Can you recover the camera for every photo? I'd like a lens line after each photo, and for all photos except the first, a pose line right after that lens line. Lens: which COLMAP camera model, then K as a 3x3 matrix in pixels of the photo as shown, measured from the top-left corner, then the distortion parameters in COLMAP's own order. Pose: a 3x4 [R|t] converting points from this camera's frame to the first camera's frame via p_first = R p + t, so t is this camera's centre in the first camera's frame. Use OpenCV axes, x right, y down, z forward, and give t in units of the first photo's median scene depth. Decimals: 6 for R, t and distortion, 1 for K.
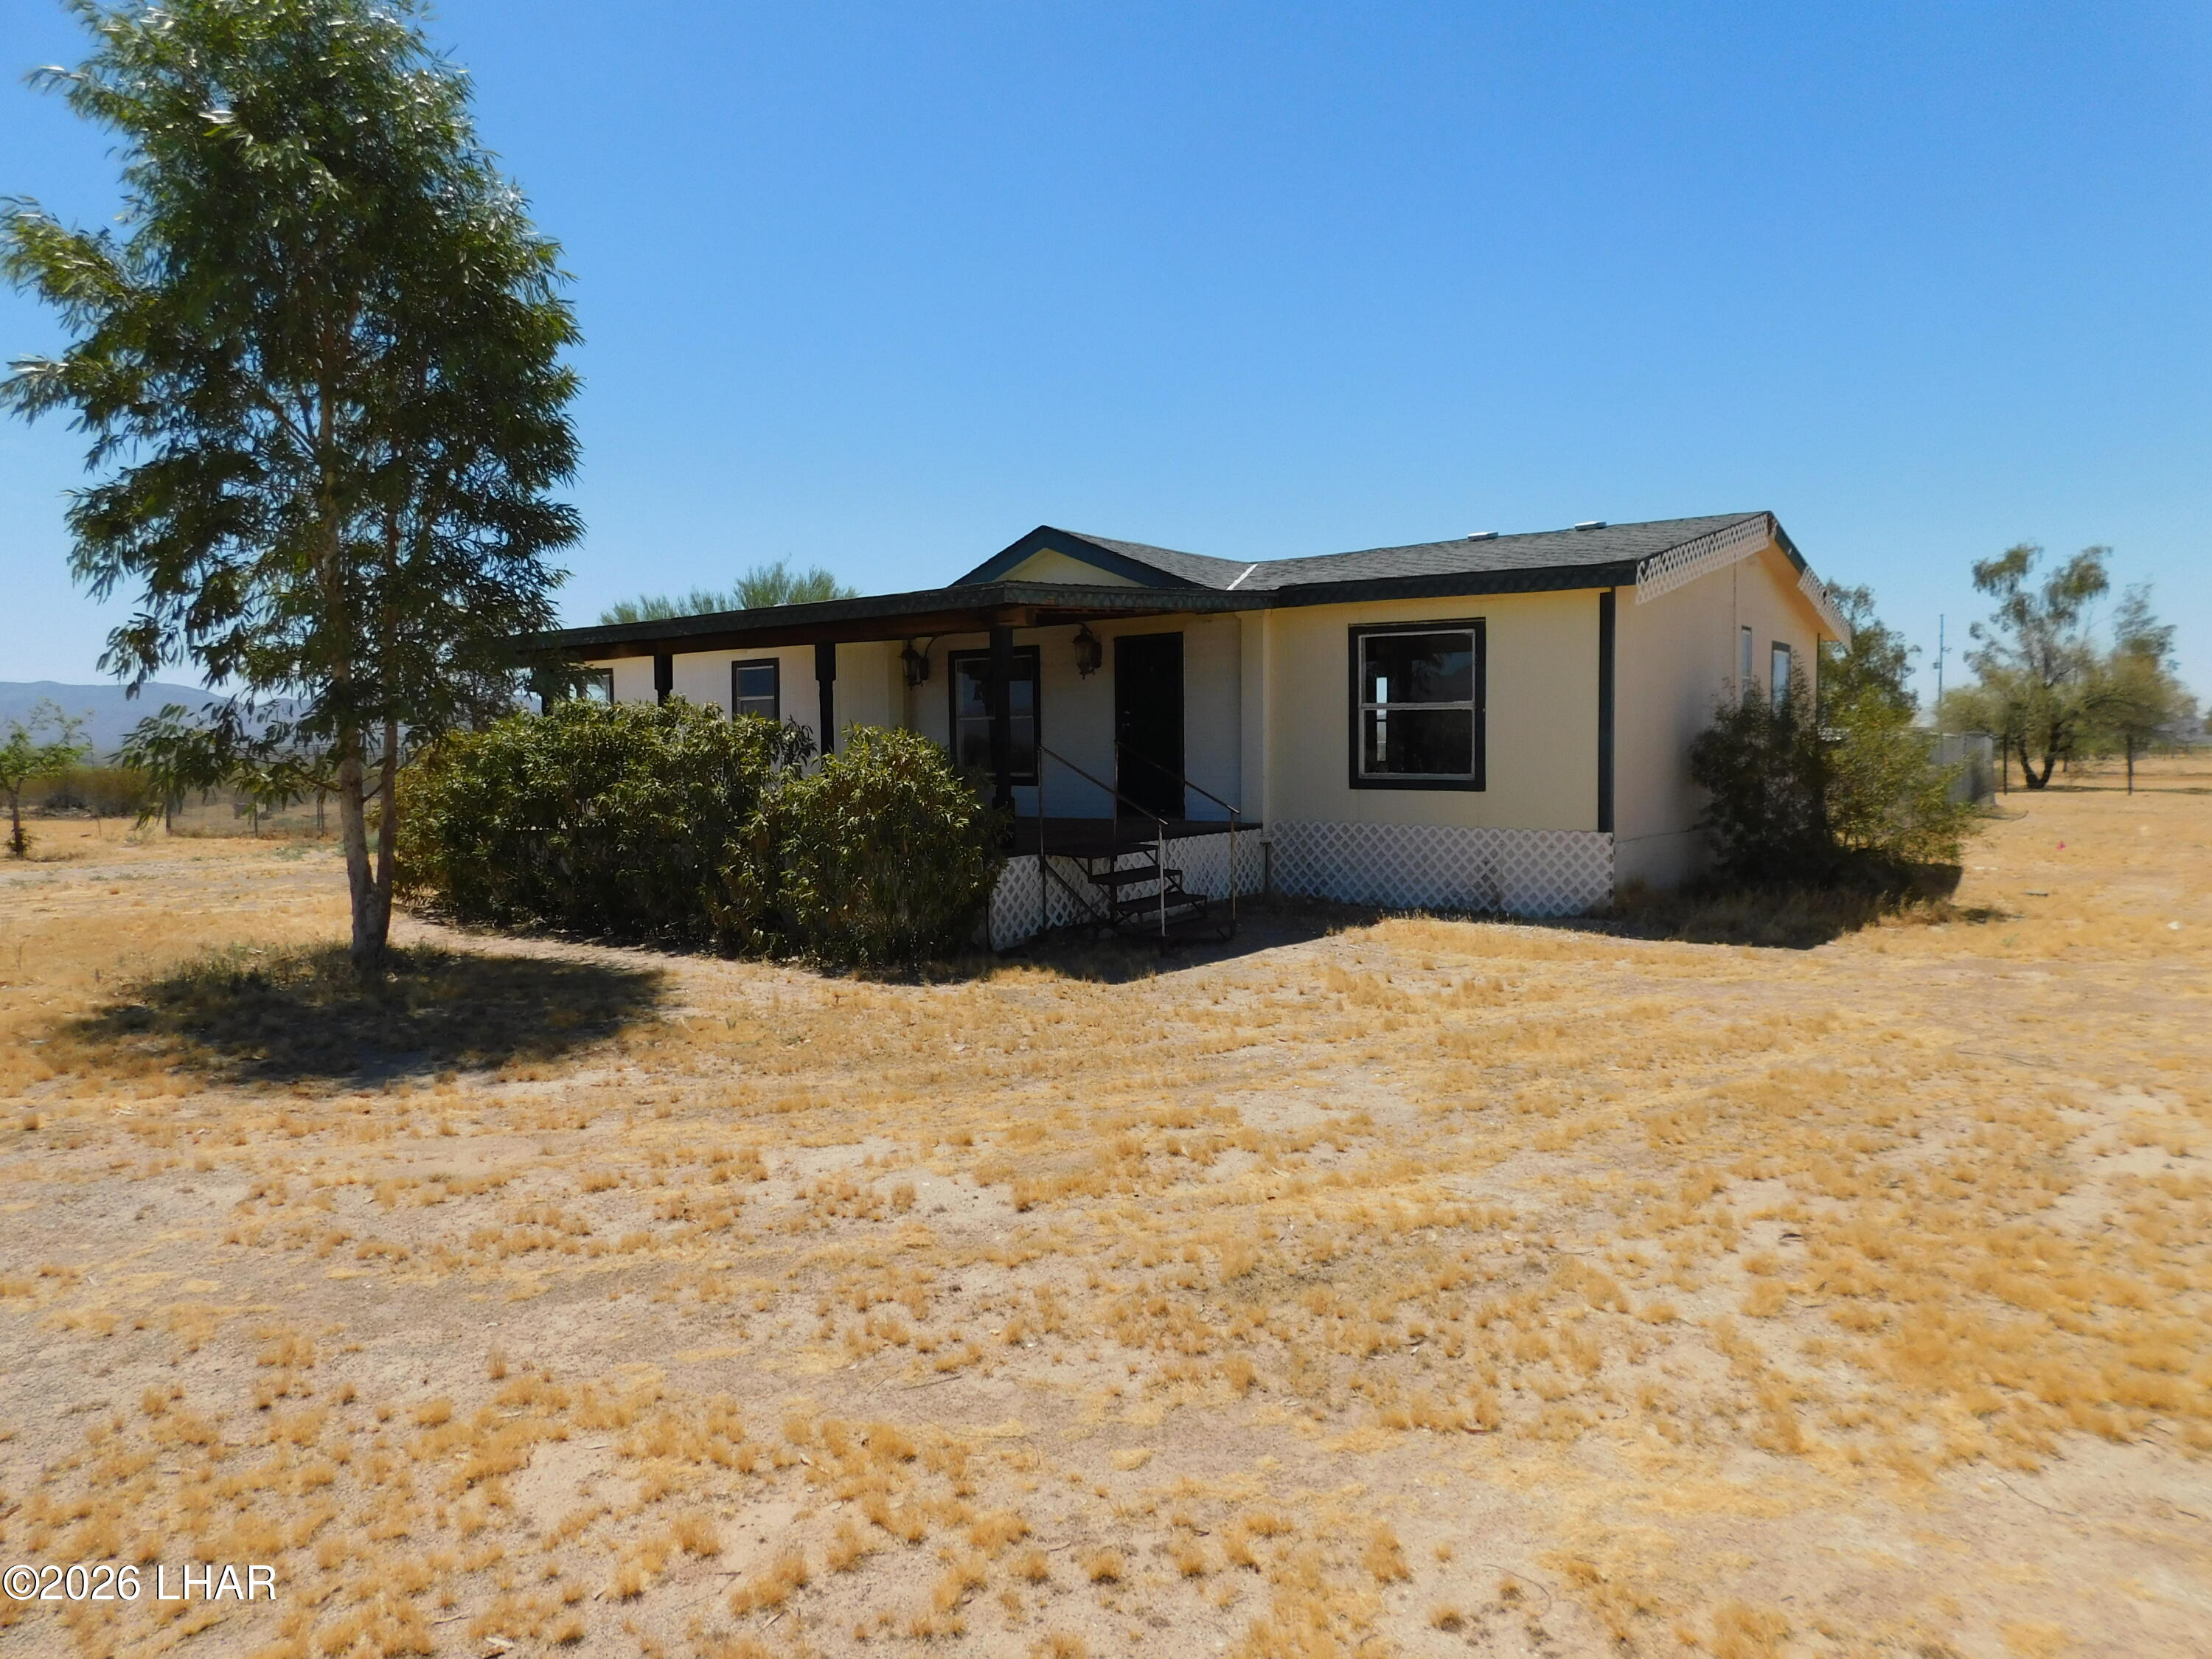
lens RADIAL K [[1491.3, 0, 1104.6], [0, 1491.3, 826.9], [0, 0, 1]] dist [-0.055139, 0.006088]
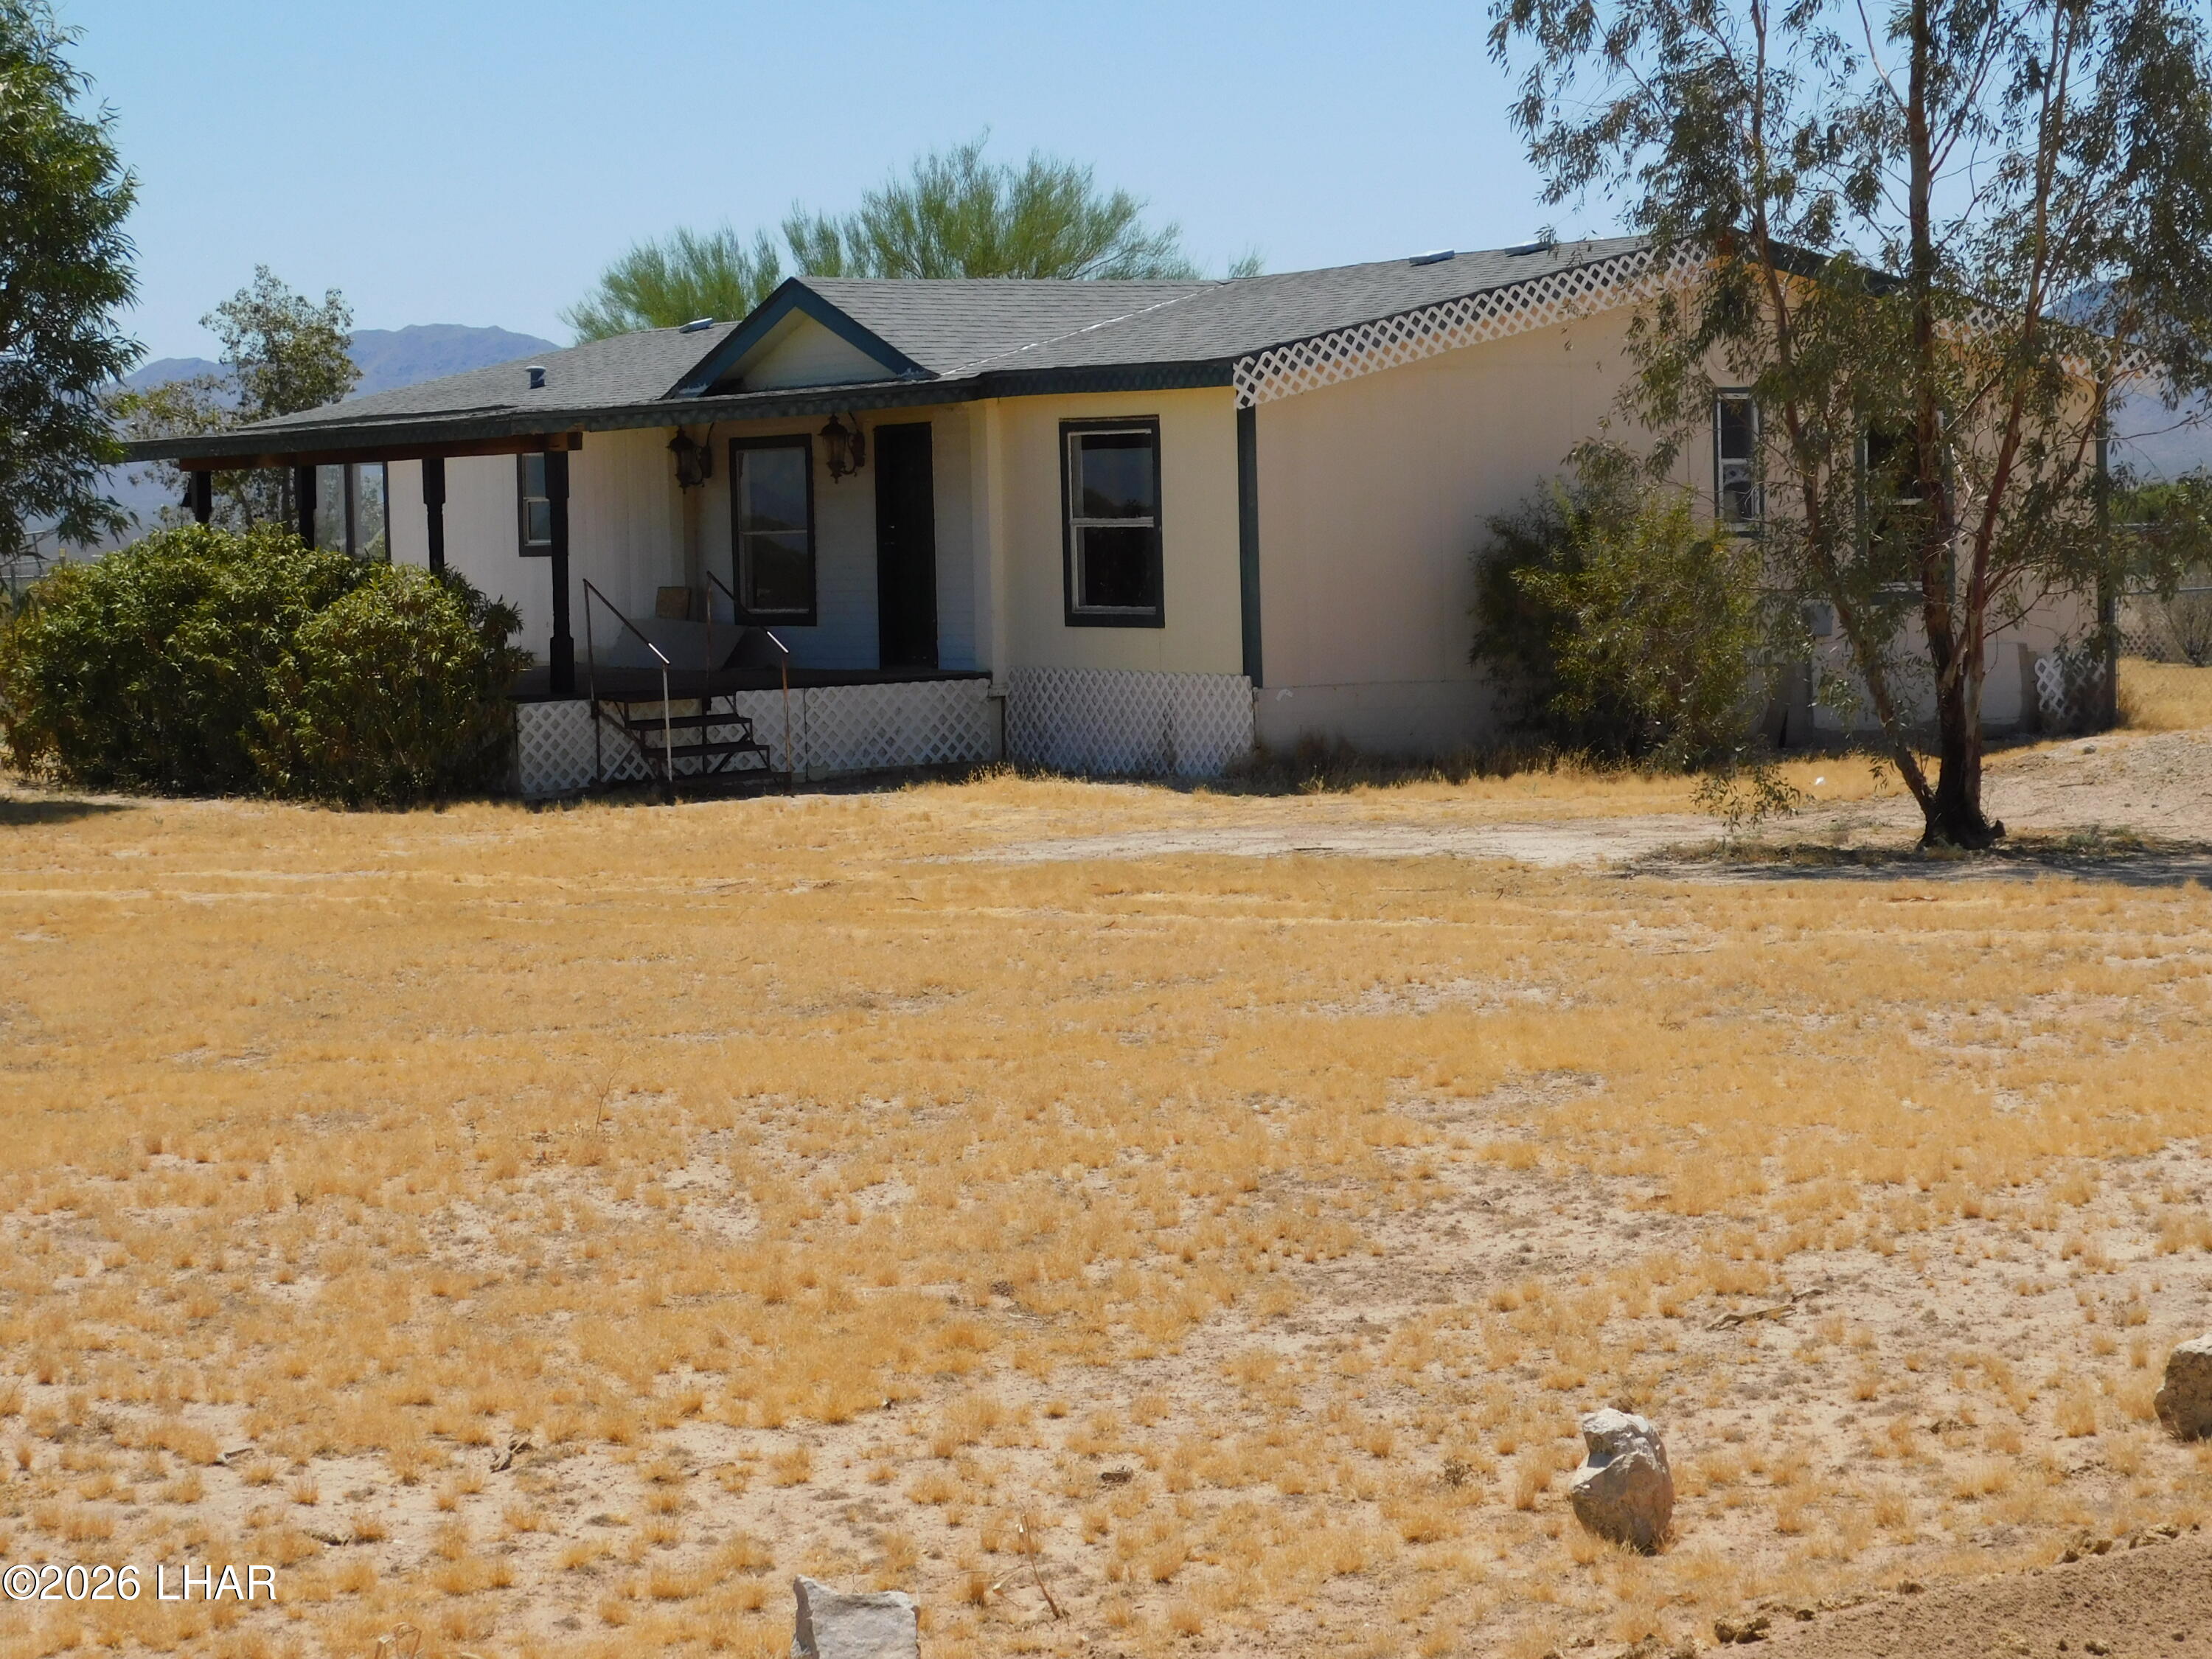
lens RADIAL K [[5640.9, 0, 1105.1], [0, 5640.9, 832.9], [0, 0, 1]] dist [0.010866, 0.000000]
pose [[0.939363, 0.006263, -0.342867, 1.295341], [-0.004152, 0.999968, 0.006892, 0.067716], [0.342899, -0.005050, 0.939359, -1.929491]]
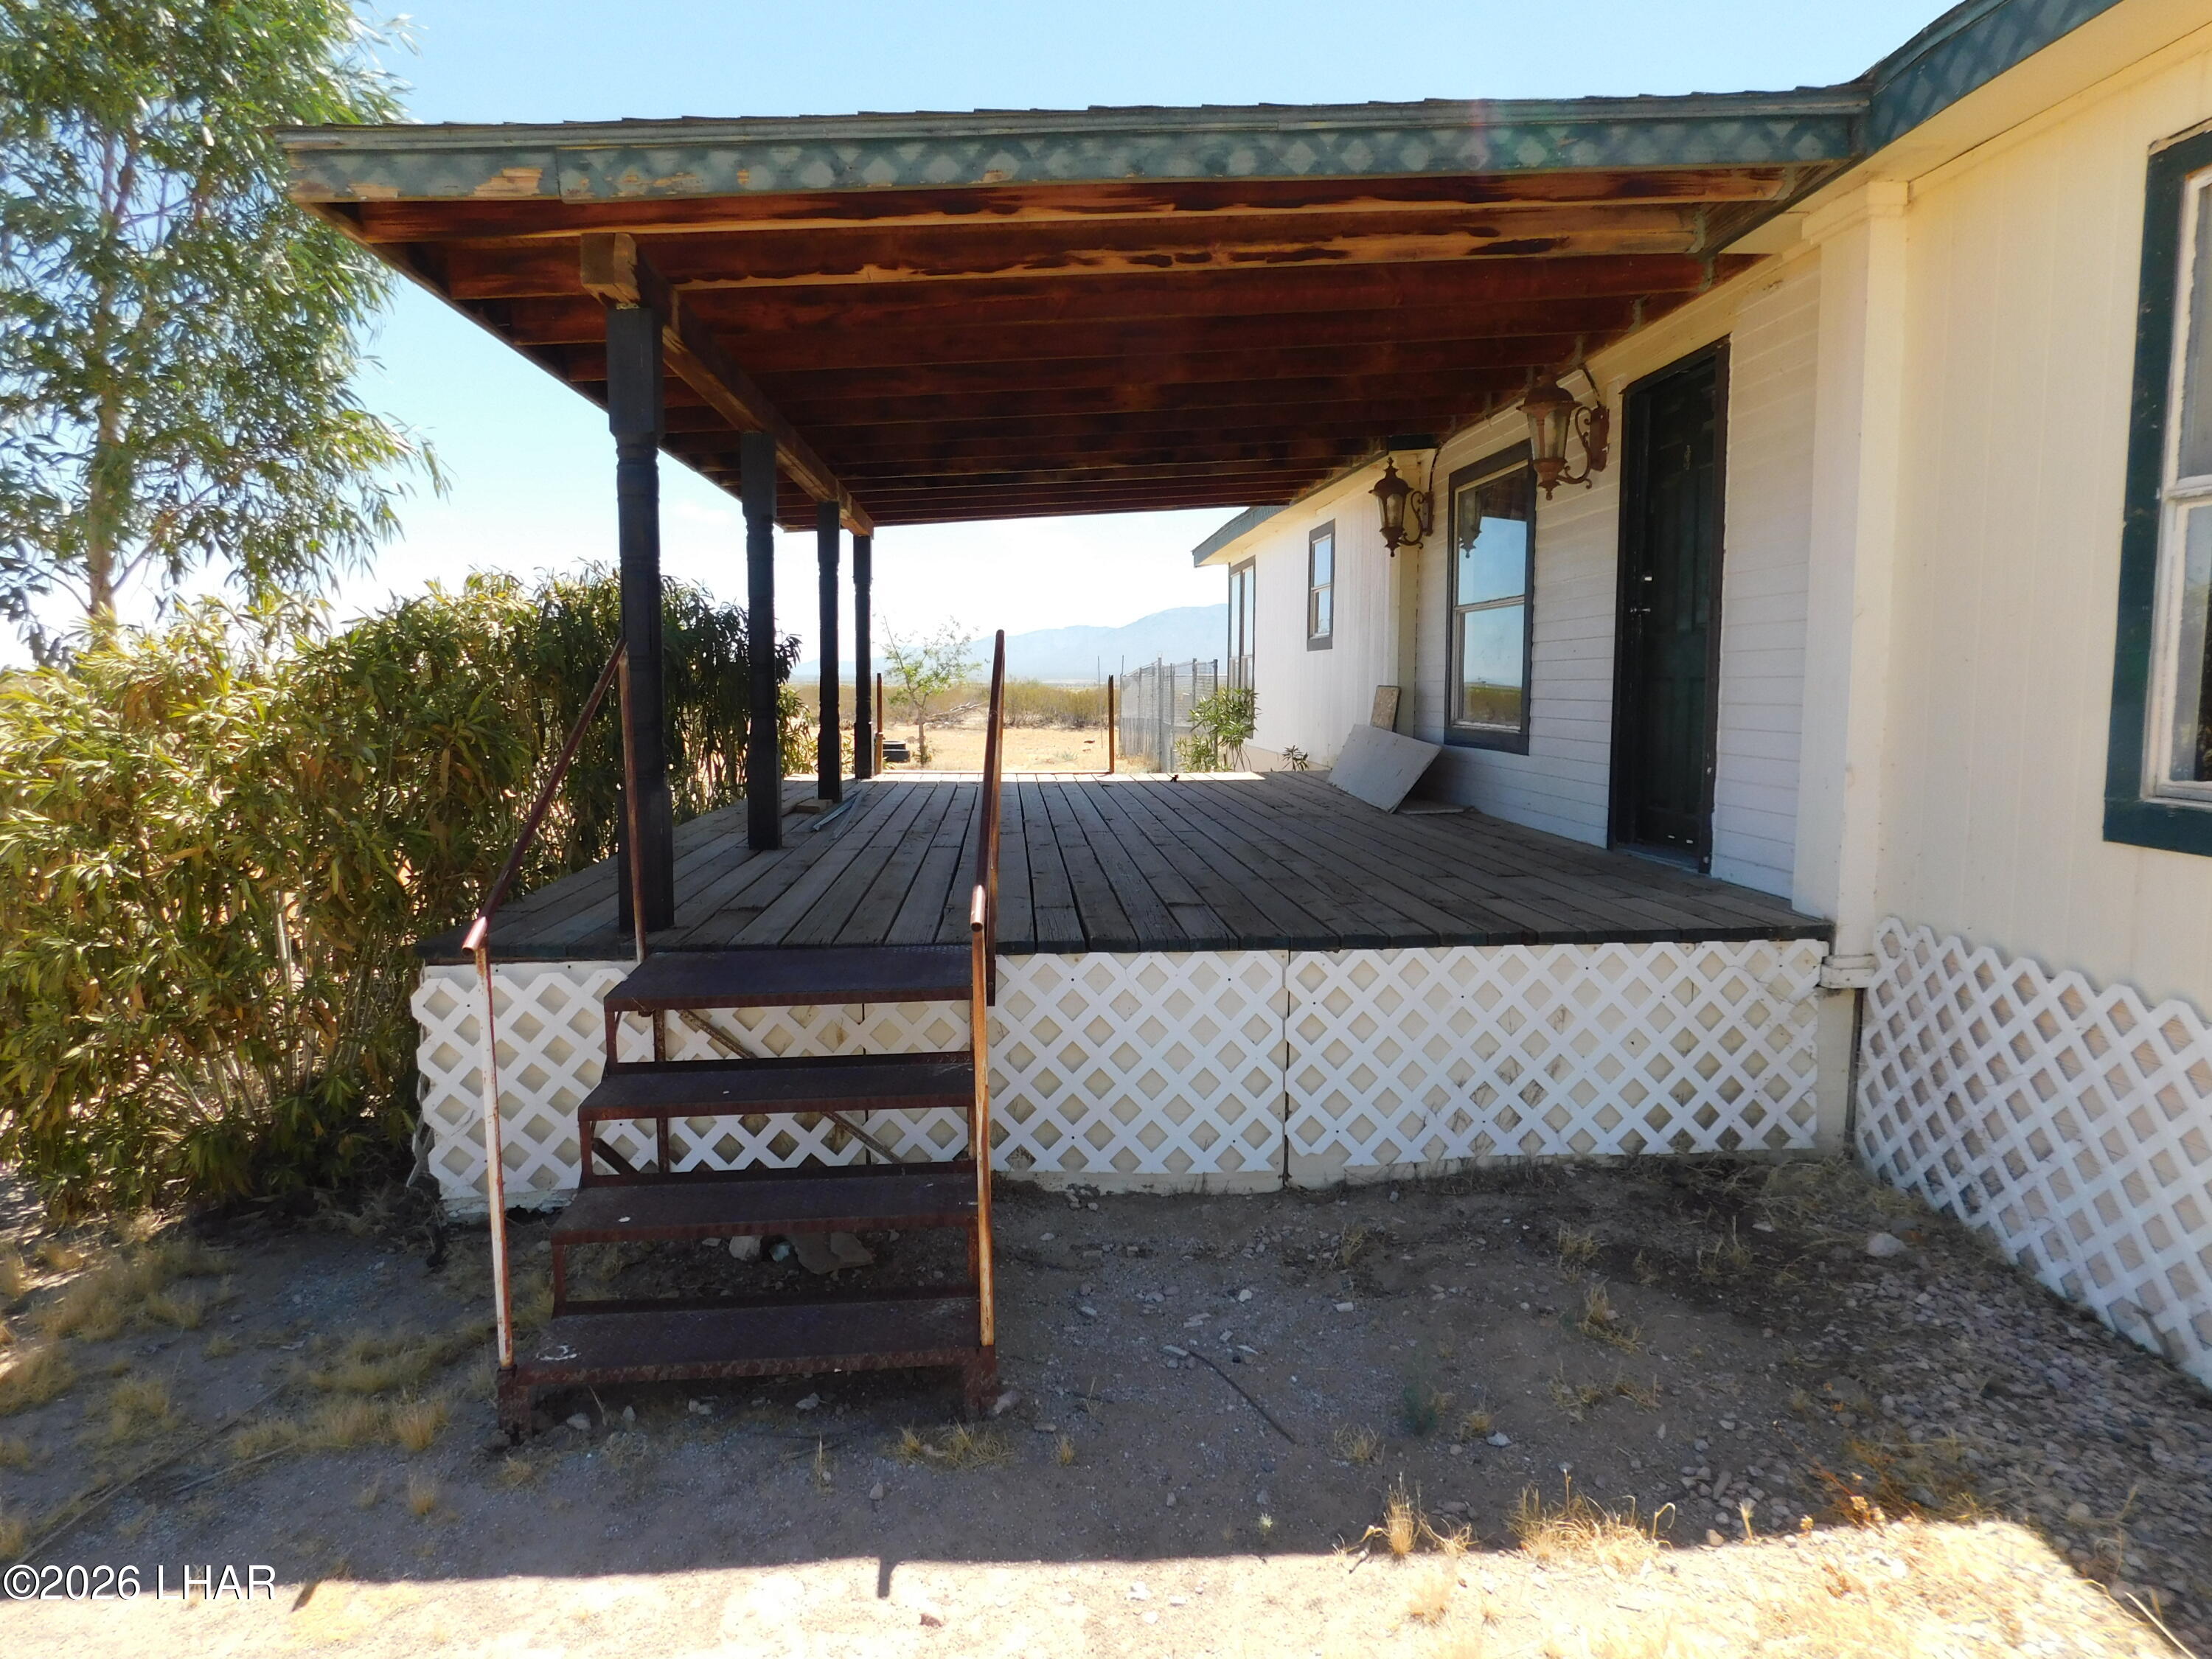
lens RADIAL K [[1469.8, 0, 1106.1], [0, 1469.8, 821.1], [0, 0, 1]] dist [-0.070292, 0.054481]
pose [[0.667776, 0.086830, -0.739281, 0.245429], [-0.054065, 0.996208, 0.068170, -0.038683], [0.742396, -0.005554, 0.669938, 0.769854]]
